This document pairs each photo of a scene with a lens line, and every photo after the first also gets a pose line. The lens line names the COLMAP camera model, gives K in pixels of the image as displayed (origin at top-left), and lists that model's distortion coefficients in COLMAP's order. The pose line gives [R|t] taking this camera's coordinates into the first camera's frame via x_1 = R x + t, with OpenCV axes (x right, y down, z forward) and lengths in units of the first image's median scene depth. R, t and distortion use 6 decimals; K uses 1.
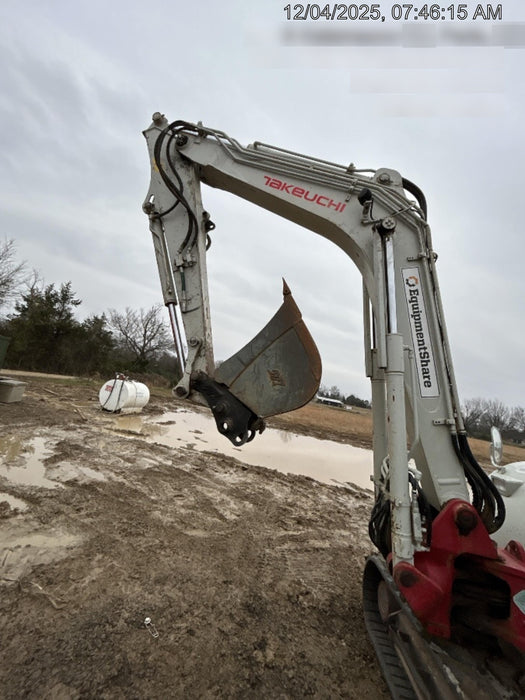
lens RADIAL K [[281.6, 0, 262.5], [0, 281.6, 350.0], [0, 0, 1]] dist [0.001616, -0.000045]
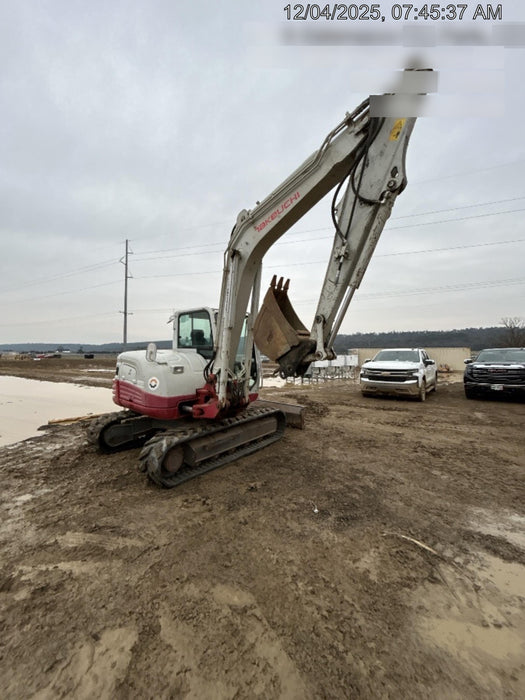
lens RADIAL K [[281.6, 0, 262.5], [0, 281.6, 350.0], [0, 0, 1]] dist [0.001616, -0.000045]
pose [[-0.810912, -0.177787, 0.557507, -0.704014], [-0.243223, 0.968936, -0.044785, 0.234719], [-0.532226, -0.171915, -0.828963, 2.079213]]
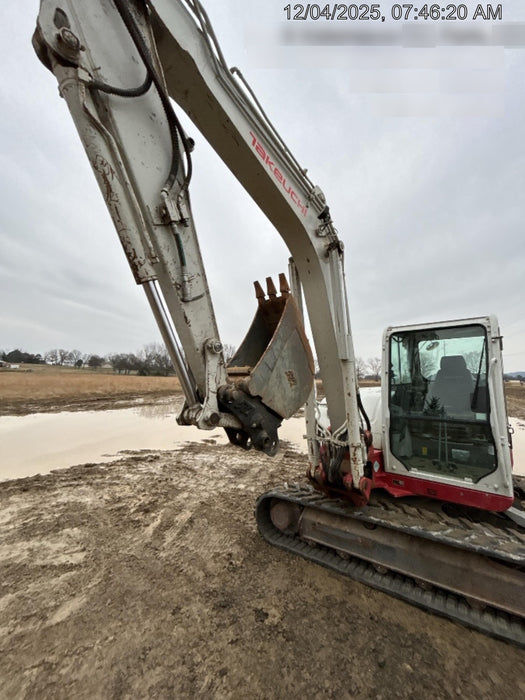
lens RADIAL K [[281.6, 0, 262.5], [0, 281.6, 350.0], [0, 0, 1]] dist [0.001616, -0.000045]
pose [[0.513302, -0.097416, 0.852661, -0.691989], [-0.060441, 0.986966, 0.149146, -0.118766], [-0.856077, -0.128092, 0.500724, 0.470647]]
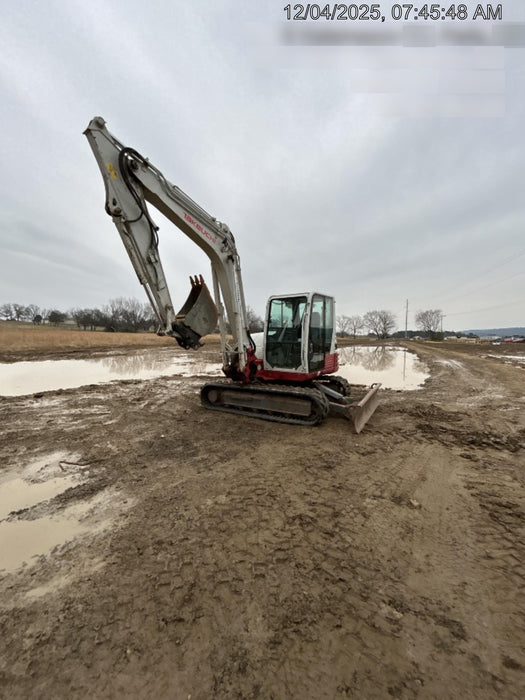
lens RADIAL K [[281.6, 0, 262.5], [0, 281.6, 350.0], [0, 0, 1]] dist [0.001616, -0.000045]
pose [[0.429859, -0.227311, 0.873814, -1.529953], [-0.084955, 0.953314, 0.289784, -0.320371], [-0.898891, -0.198801, 0.390479, -0.353523]]
